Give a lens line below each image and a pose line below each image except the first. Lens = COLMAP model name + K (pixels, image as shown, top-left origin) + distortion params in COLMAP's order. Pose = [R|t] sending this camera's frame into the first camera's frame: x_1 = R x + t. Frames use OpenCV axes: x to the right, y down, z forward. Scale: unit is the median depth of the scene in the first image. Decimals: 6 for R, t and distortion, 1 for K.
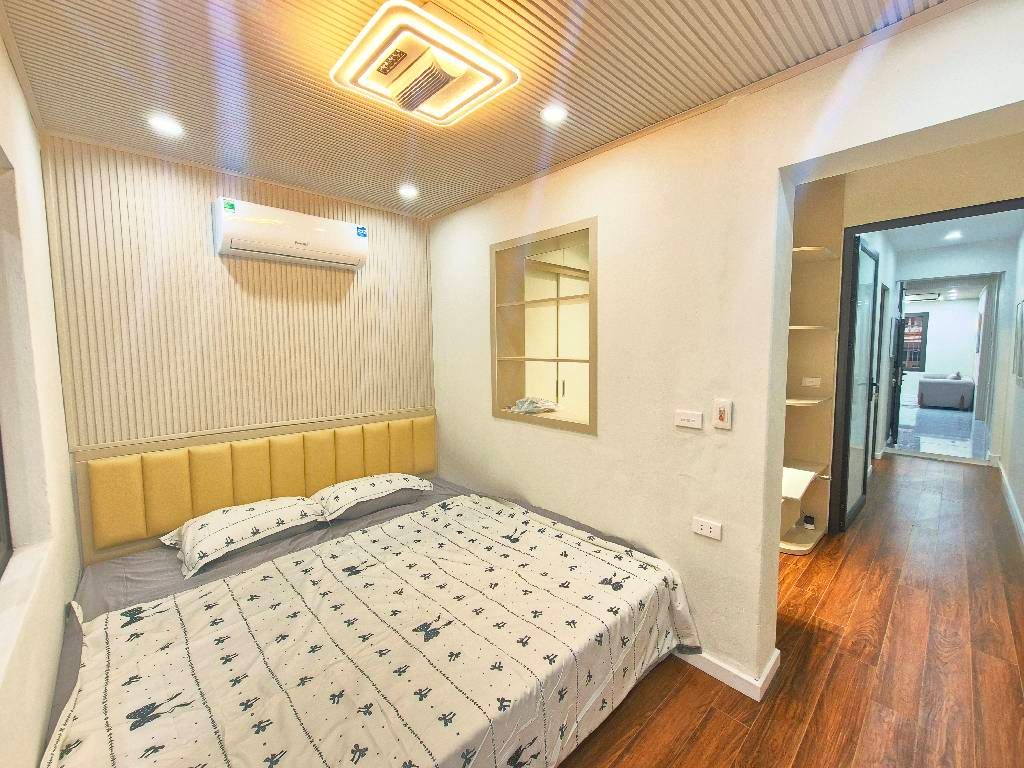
lens RADIAL K [[420.2, 0, 511.8], [0, 420.2, 380.8], [0, 0, 1]] dist [-0.000411, 0.000739]
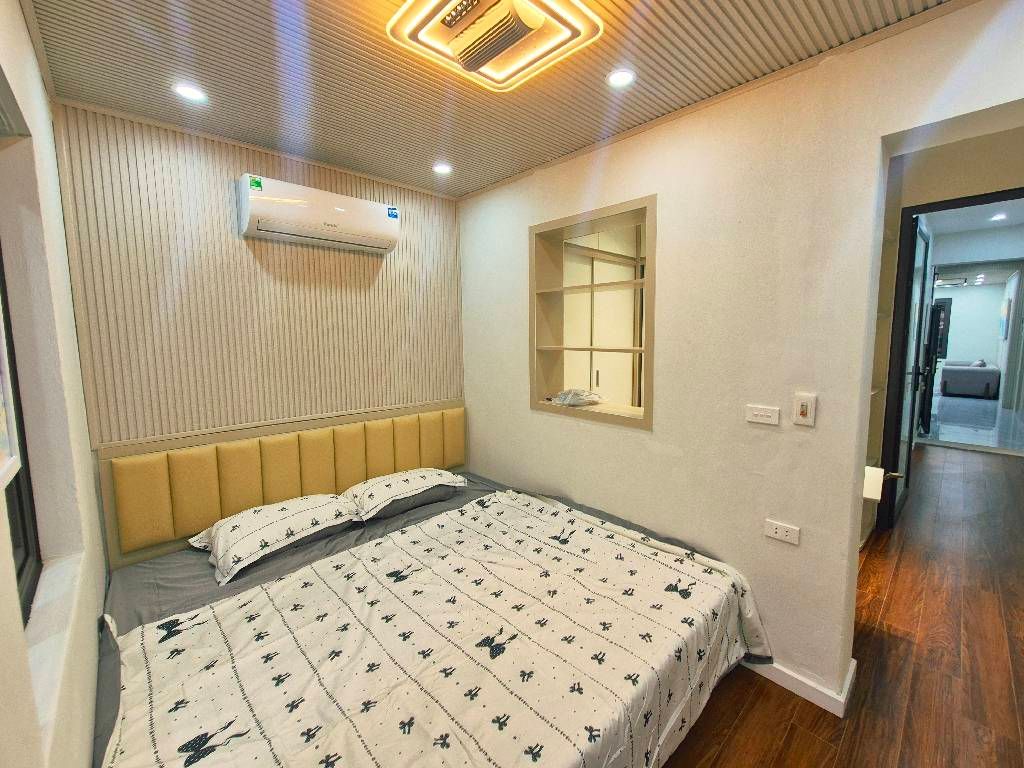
lens RADIAL K [[420.2, 0, 511.4], [0, 420.2, 377.8], [0, 0, 1]] dist [-0.000411, 0.000739]
pose [[0.999999, -0.001389, -0.000056, -0.128362], [0.001390, 0.999703, 0.024336, -0.012362], [0.000022, -0.024336, 0.999704, 0.076133]]
